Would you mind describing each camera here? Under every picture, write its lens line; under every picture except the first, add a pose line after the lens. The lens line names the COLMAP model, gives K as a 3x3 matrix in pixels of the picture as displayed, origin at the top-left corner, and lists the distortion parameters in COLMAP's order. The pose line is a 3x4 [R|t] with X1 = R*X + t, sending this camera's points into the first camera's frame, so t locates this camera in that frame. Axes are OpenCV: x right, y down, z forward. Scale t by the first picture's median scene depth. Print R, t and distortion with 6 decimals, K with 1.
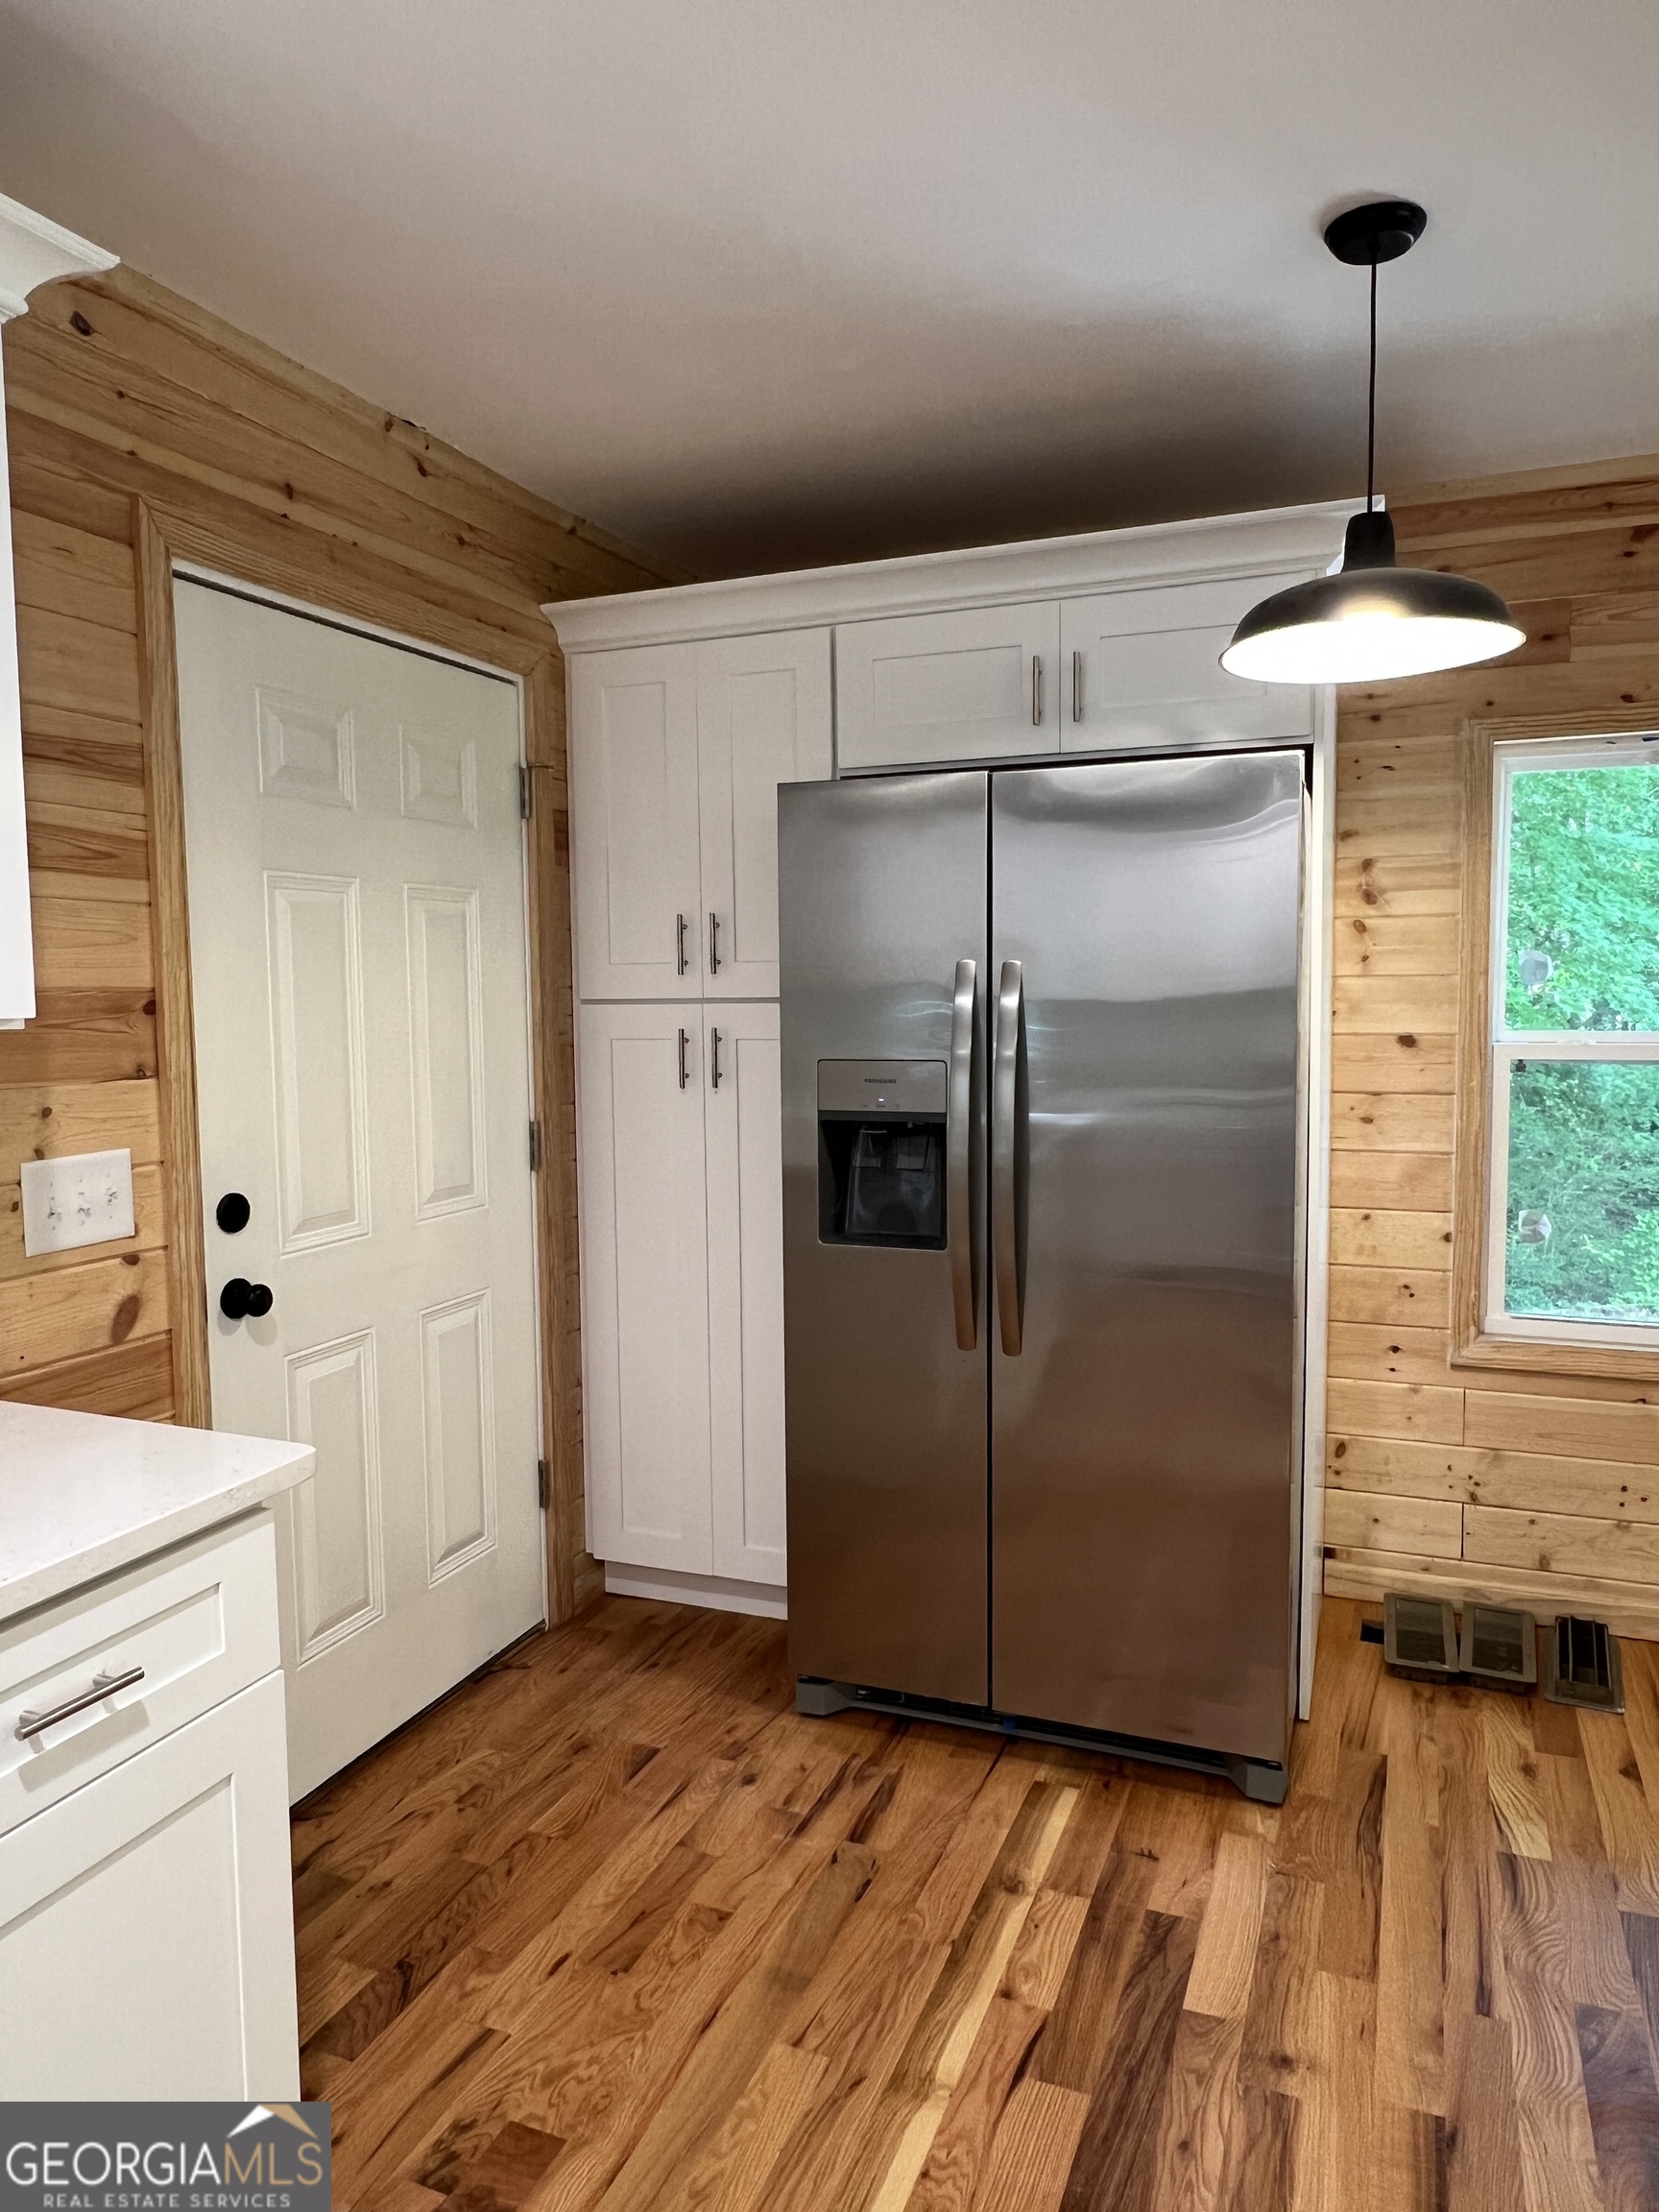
lens RADIAL K [[1461.9, 0, 816.5], [0, 1461.9, 1097.8], [0, 0, 1]] dist [-0.004184, -0.010969]
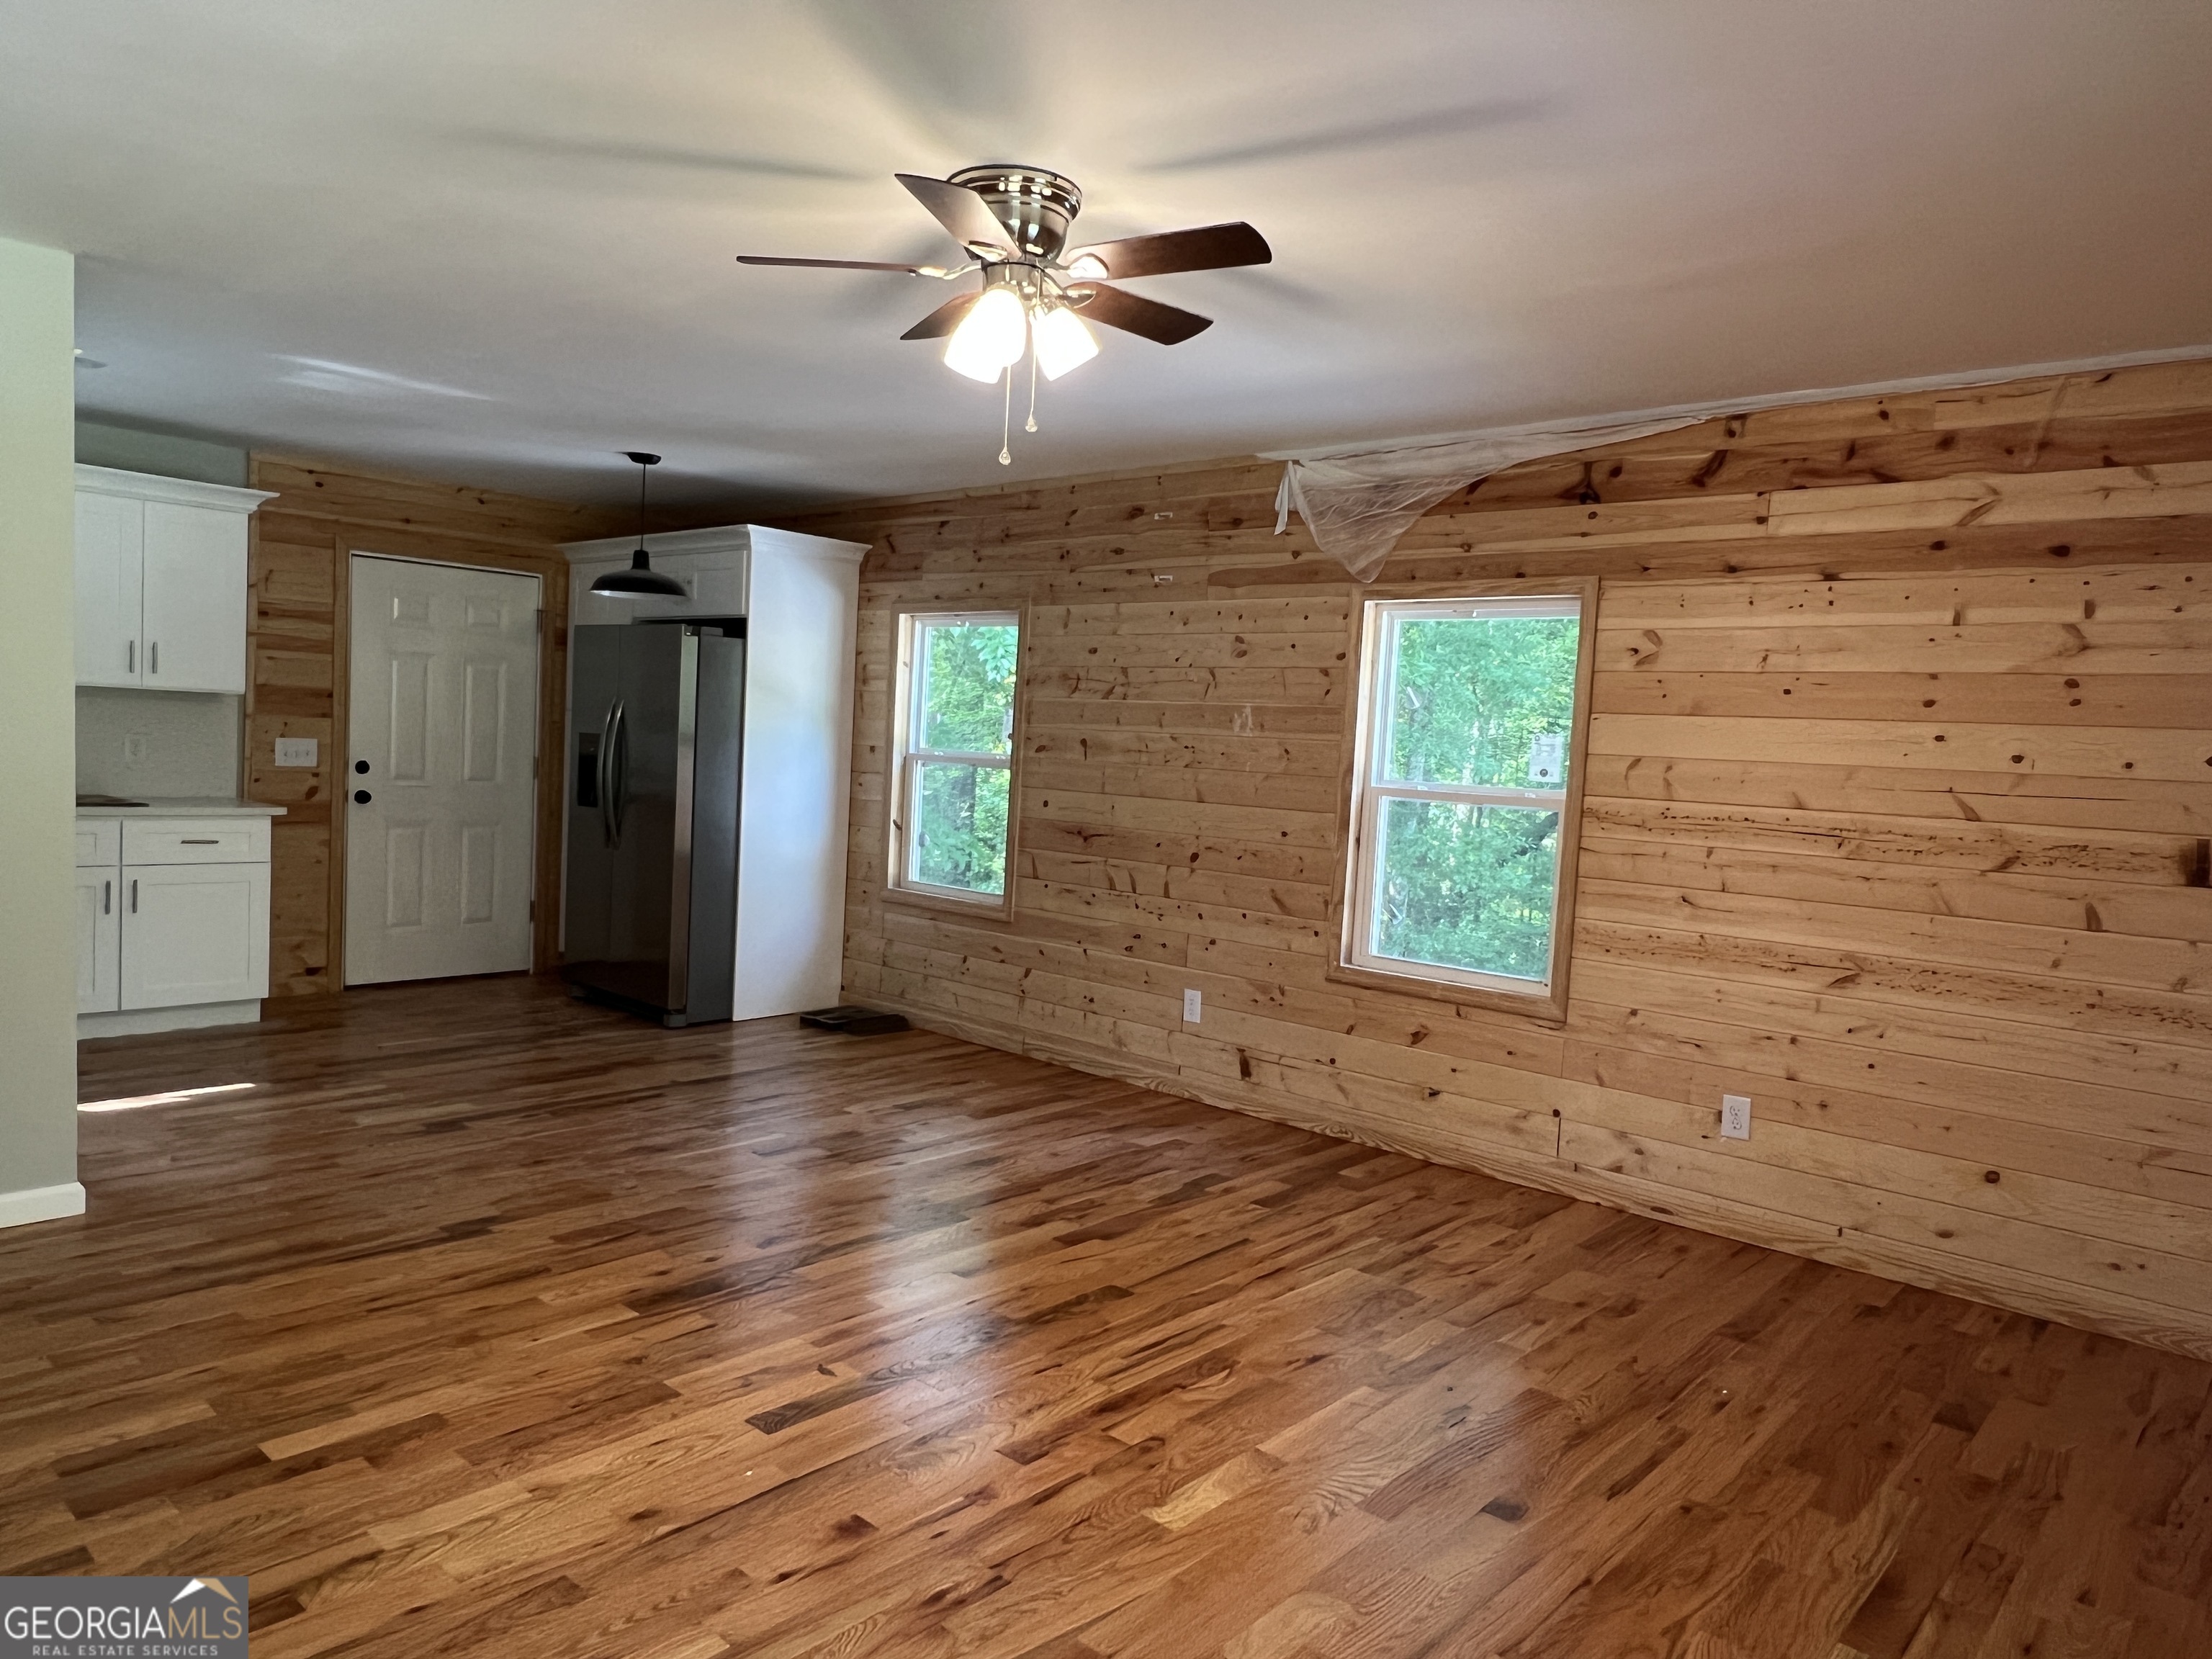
lens RADIAL K [[1461.9, 0, 1111.8], [0, 1461.9, 831.5], [0, 0, 1]] dist [-0.004184, -0.010969]
pose [[0.941401, 0.081883, -0.327200, 1.995613], [-0.088780, 0.996032, -0.006174, 0.091251], [0.325396, 0.034861, 0.944935, -1.283122]]
